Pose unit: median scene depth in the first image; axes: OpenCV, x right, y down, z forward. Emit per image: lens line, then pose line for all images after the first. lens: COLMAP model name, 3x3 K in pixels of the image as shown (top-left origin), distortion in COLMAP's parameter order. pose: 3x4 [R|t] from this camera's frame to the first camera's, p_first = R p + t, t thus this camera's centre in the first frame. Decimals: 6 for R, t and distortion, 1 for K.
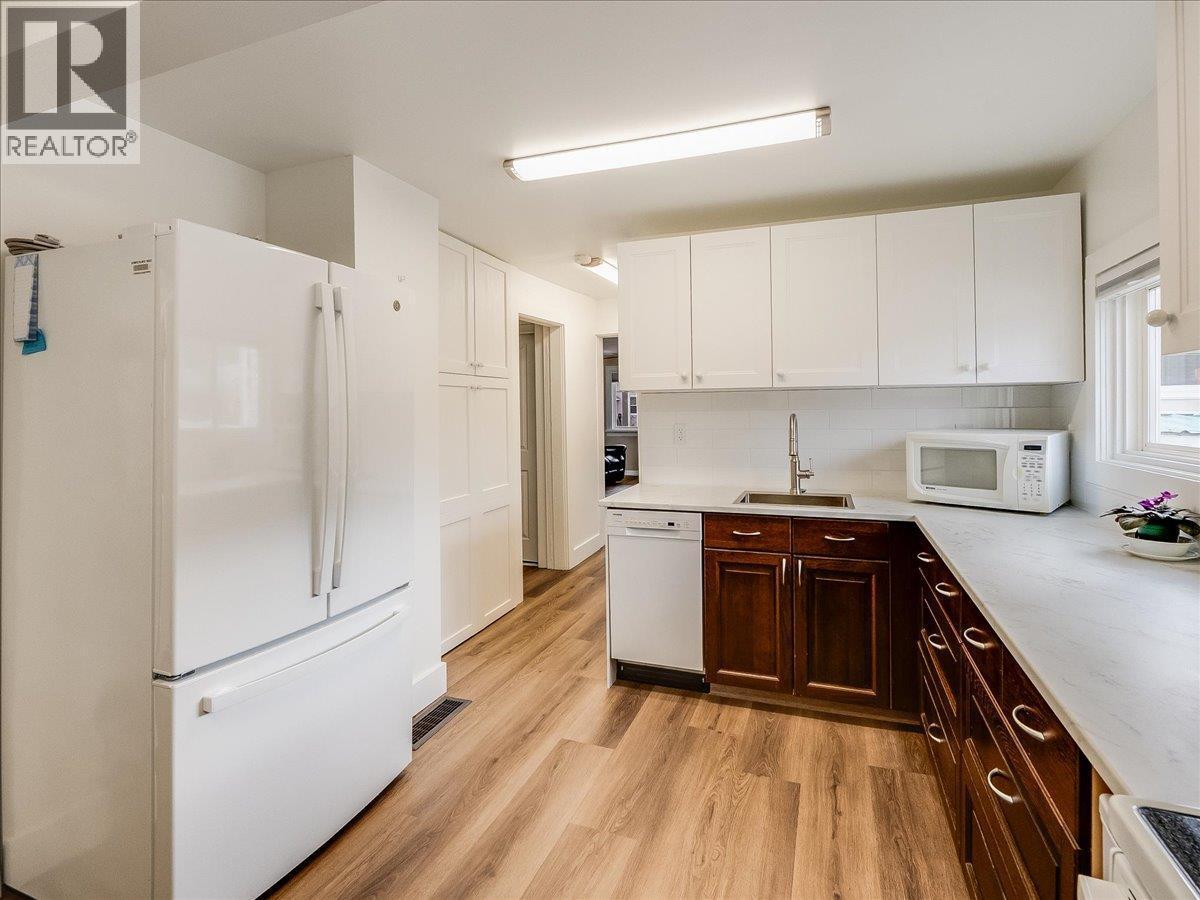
lens RADIAL K [[707.4, 0, 599.4], [0, 707.4, 417.9], [0, 0, 1]] dist [-0.011456, -0.000647]
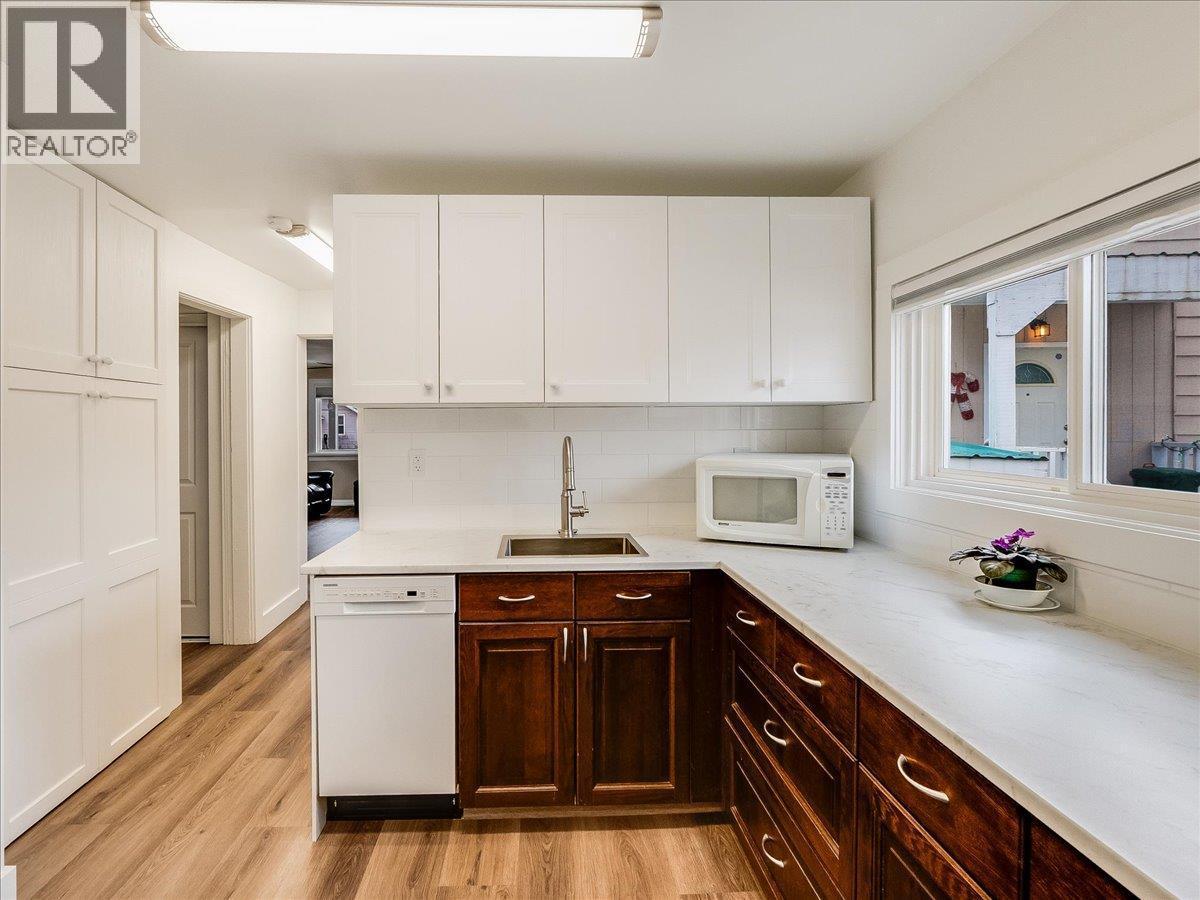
lens RADIAL K [[707.4, 0, 599.4], [0, 707.4, 417.9], [0, 0, 1]] dist [-0.011456, -0.000647]
pose [[0.920325, 0.009769, 0.391033, -0.003345], [0.001429, 0.999597, -0.028337, -0.004349], [-0.391153, 0.026638, 0.919940, 0.269201]]
